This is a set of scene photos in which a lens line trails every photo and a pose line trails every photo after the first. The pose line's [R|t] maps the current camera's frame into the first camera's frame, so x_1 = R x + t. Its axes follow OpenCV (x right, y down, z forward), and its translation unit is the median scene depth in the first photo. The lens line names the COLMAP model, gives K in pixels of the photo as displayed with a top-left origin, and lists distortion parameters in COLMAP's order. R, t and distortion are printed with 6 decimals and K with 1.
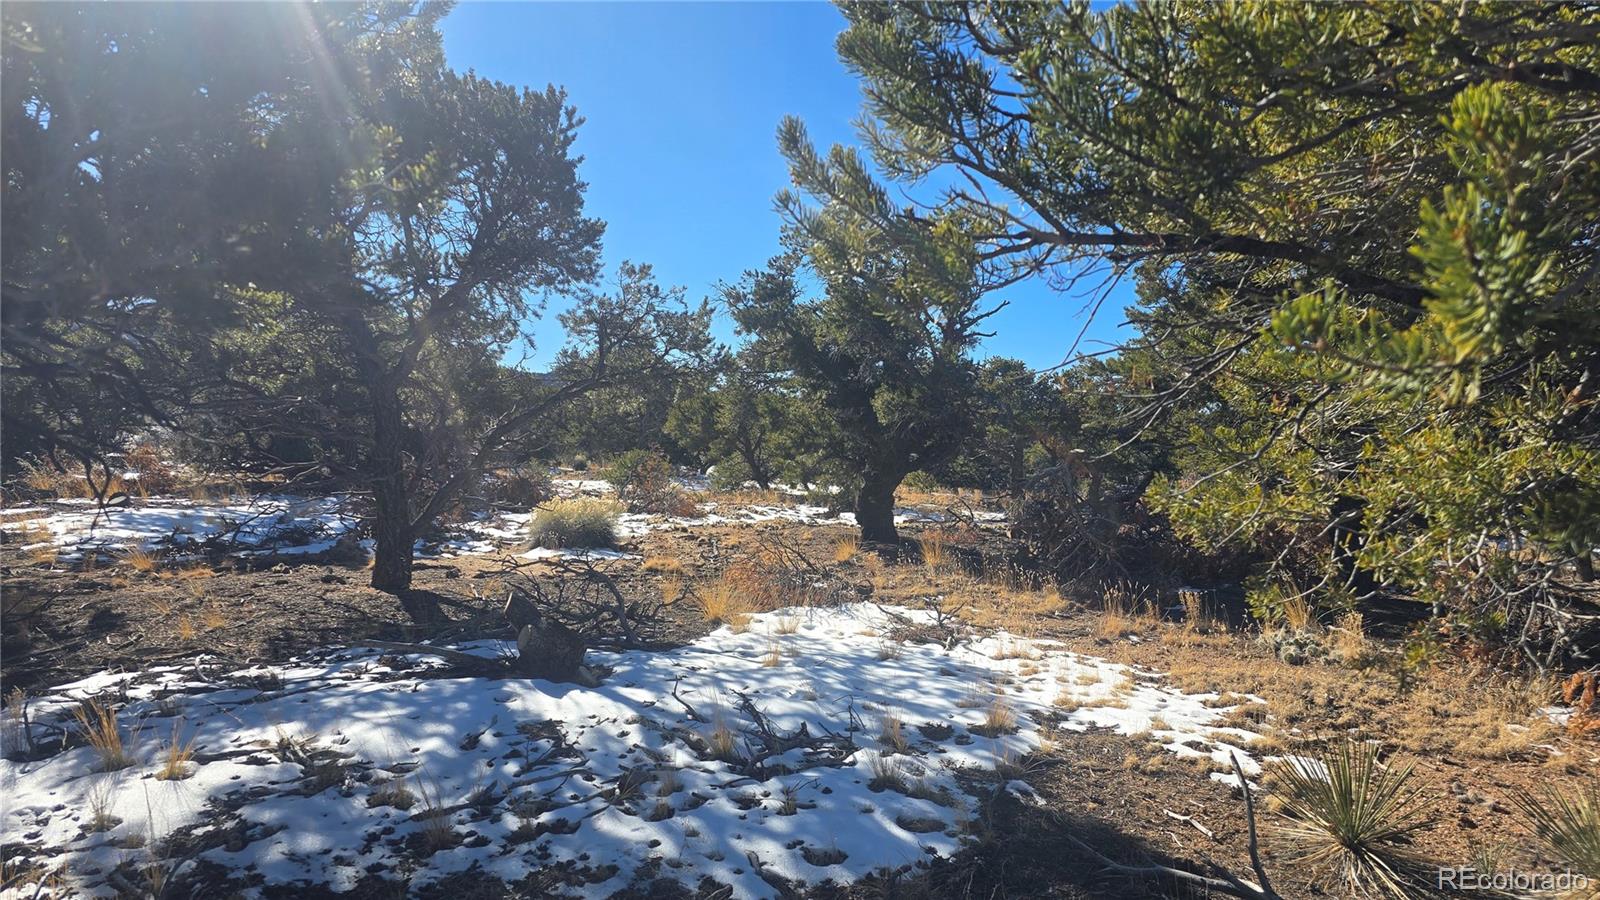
lens RADIAL K [[1055.4, 0, 803.7], [0, 1055.4, 448.6], [0, 0, 1]] dist [0.009252, 0.001388]
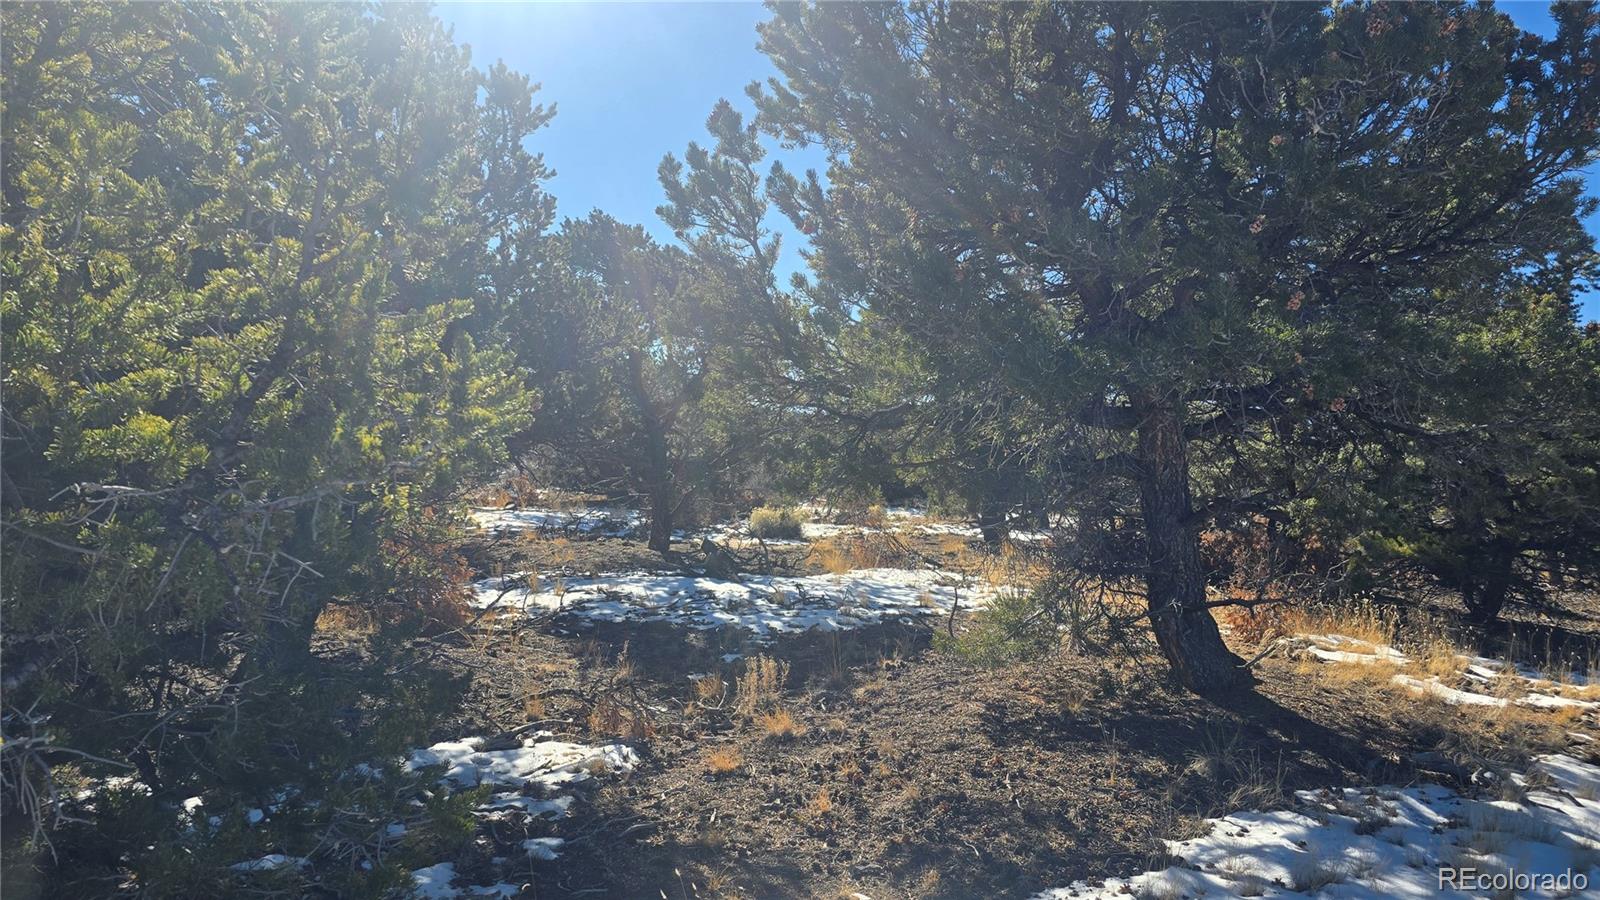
lens RADIAL K [[1055.4, 0, 798.4], [0, 1055.4, 449.1], [0, 0, 1]] dist [0.009252, 0.001388]
pose [[0.960502, 0.006250, -0.278203, 0.395123], [-0.018265, 0.999008, -0.040617, 0.039096], [0.277673, 0.044094, 0.959663, -0.772522]]
